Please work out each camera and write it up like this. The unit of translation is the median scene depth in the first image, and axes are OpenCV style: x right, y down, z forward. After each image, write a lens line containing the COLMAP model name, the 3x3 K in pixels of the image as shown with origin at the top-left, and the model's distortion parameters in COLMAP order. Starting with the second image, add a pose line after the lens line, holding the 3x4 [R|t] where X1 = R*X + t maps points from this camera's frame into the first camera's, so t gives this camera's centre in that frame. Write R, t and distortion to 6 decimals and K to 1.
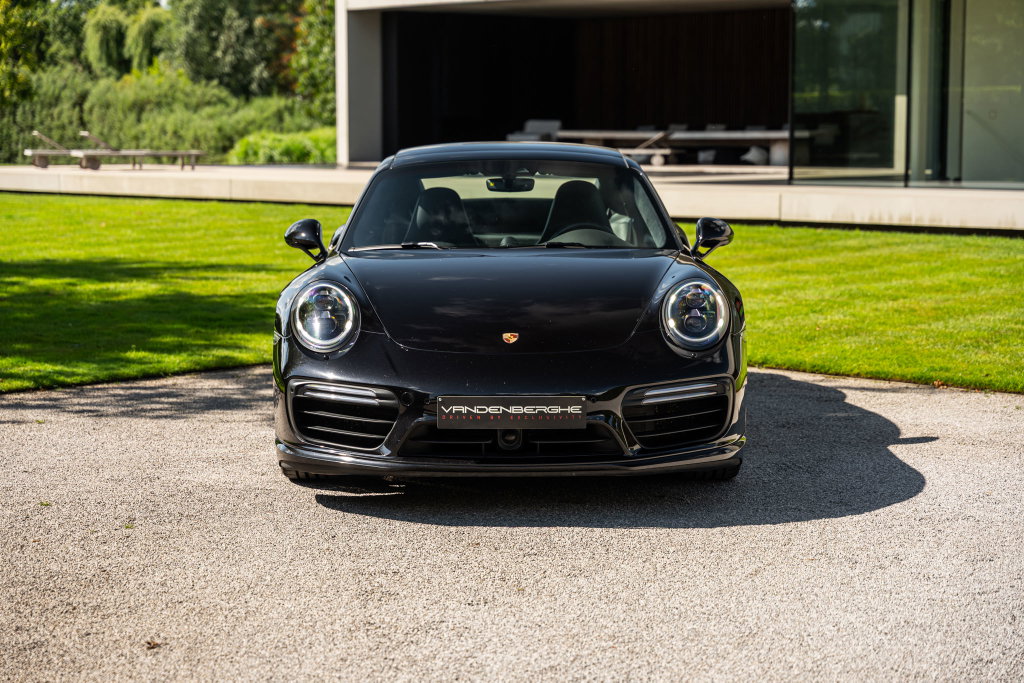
lens RADIAL K [[2063.5, 0, 512.0], [0, 2063.5, 341.5], [0, 0, 1]] dist [0.026065, 0.173895]
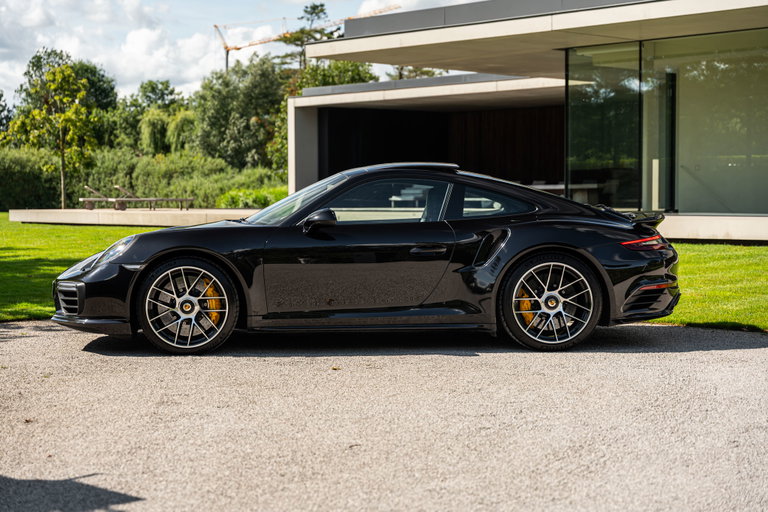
lens RADIAL K [[1428.4, 0, 384.0], [0, 1428.4, 256.0], [0, 0, 1]] dist [0.088191, 0.072525]
pose [[0.998979, -0.003120, -0.045064, 0.023352], [0.000348, 0.998114, -0.061383, 0.009640], [0.045170, 0.061305, 0.997096, -0.029852]]
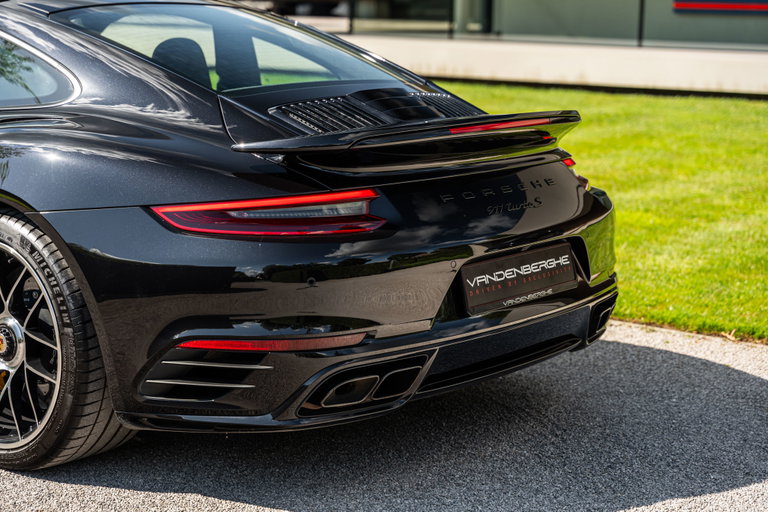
lens RADIAL K [[1559.9, 0, 384.0], [0, 1559.9, 256.0], [0, 0, 1]] dist [0.096444, 0.265362]
pose [[0.993967, 0.000707, 0.109677, 0.030033], [-0.007720, 0.997950, 0.063530, -0.005731], [-0.109408, -0.063994, 0.991935, 0.079991]]
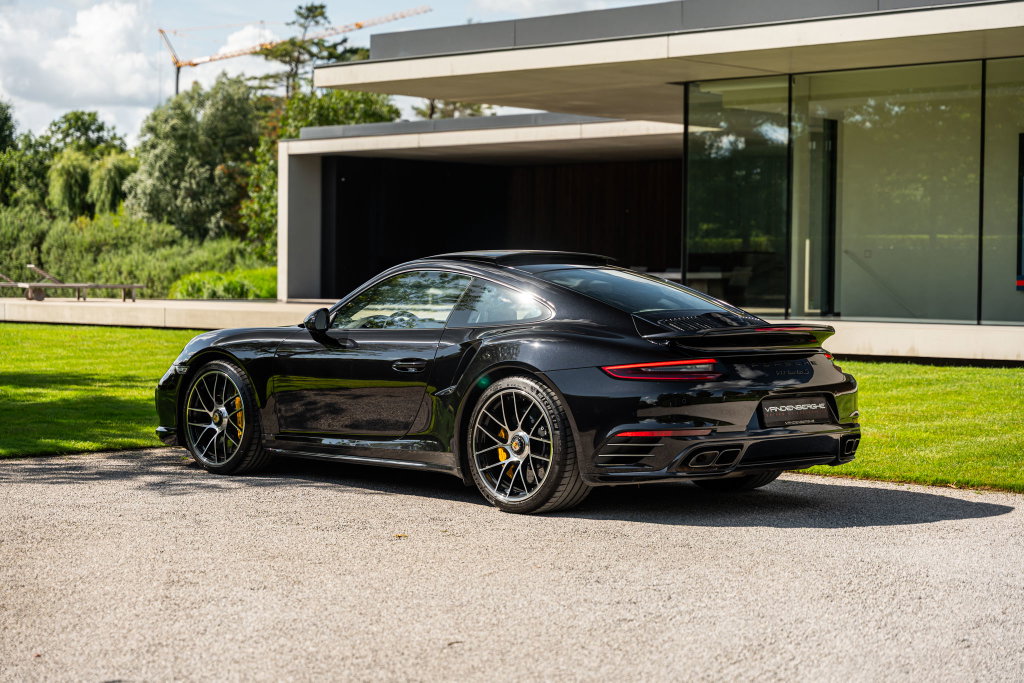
lens RADIAL K [[2079.9, 0, 512.0], [0, 2079.9, 341.5], [0, 0, 1]] dist [0.096444, 0.265362]
pose [[0.999892, 0.009556, 0.011135, 0.016507], [-0.008701, 0.997186, -0.074465, 0.009087], [-0.011815, 0.074360, 0.997161, -0.040239]]
